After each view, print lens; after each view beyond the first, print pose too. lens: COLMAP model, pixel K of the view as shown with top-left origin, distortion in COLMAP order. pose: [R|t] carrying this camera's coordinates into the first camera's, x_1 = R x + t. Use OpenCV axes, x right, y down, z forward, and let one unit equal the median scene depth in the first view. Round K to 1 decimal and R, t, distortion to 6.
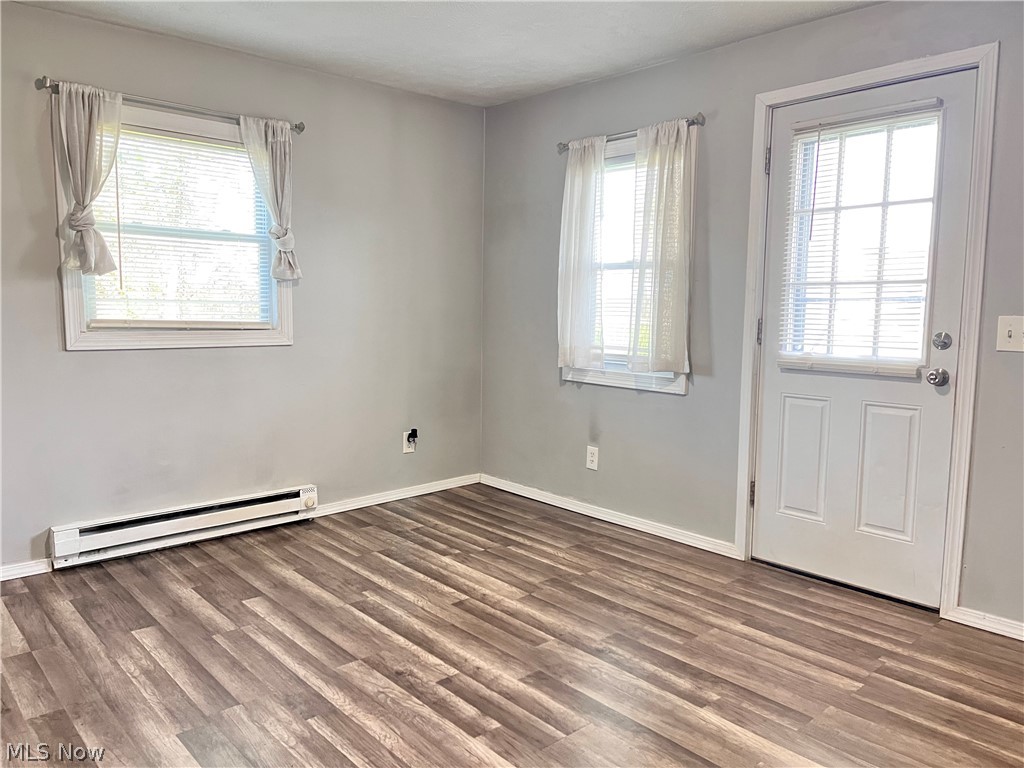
lens RADIAL K [[779.6, 0, 512.0], [0, 779.6, 384.0], [0, 0, 1]] dist [0.109358, -0.111381]
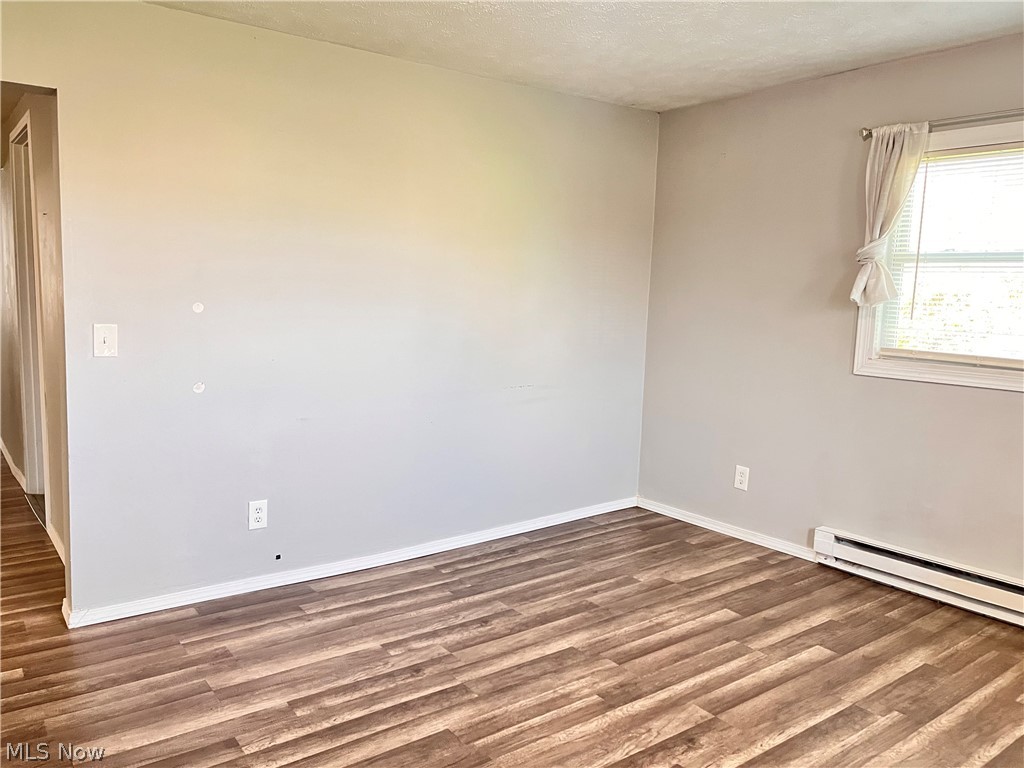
lens RADIAL K [[779.6, 0, 512.0], [0, 779.6, 384.0], [0, 0, 1]] dist [0.109358, -0.111381]
pose [[-0.085886, 0.097331, -0.991539, 0.602007], [-0.133843, 0.985068, 0.108289, -0.088820], [0.987274, 0.142011, -0.071576, 0.651624]]
